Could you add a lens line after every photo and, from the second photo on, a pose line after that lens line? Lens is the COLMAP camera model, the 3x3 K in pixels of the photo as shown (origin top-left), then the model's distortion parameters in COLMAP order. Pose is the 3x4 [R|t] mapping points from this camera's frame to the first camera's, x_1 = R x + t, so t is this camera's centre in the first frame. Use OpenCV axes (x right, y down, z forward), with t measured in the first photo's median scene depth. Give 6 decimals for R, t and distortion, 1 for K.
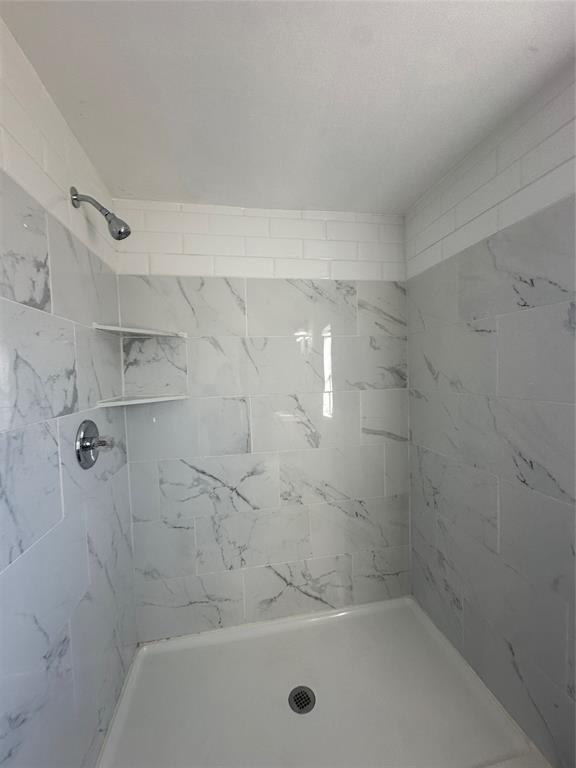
lens RADIAL K [[306.4, 0, 288.4], [0, 306.4, 384.0], [0, 0, 1]] dist [-0.004241, 0.000588]
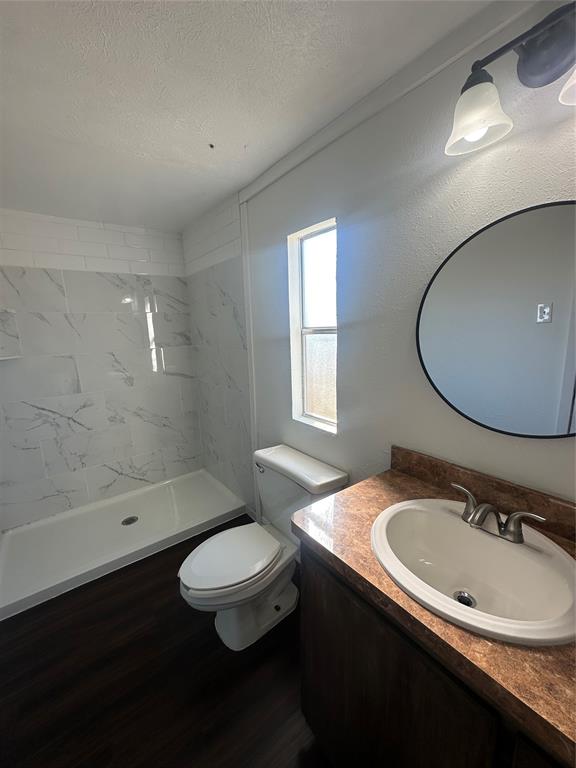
lens RADIAL K [[306.4, 0, 287.9], [0, 306.4, 383.9], [0, 0, 1]] dist [-0.004241, 0.000588]
pose [[0.892047, -0.084166, 0.444036, 0.114889], [0.025105, 0.990217, 0.137258, 0.005264], [-0.451245, -0.111293, 0.885433, -0.748049]]
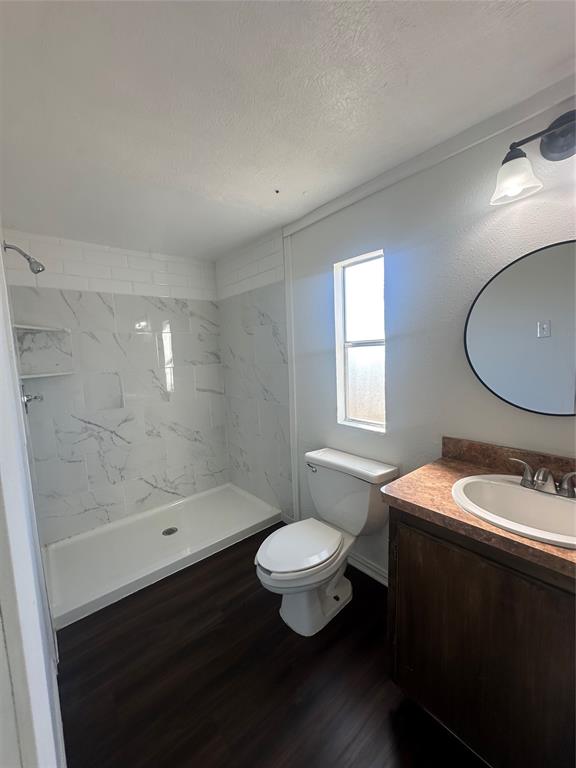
lens RADIAL K [[306.4, 0, 288.2], [0, 306.4, 383.5], [0, 0, 1]] dist [-0.004241, 0.000588]
pose [[0.868245, -0.058235, 0.492706, -0.156016], [0.036334, 0.997884, 0.053916, 0.050285], [-0.494804, -0.028911, 0.868524, -0.754531]]
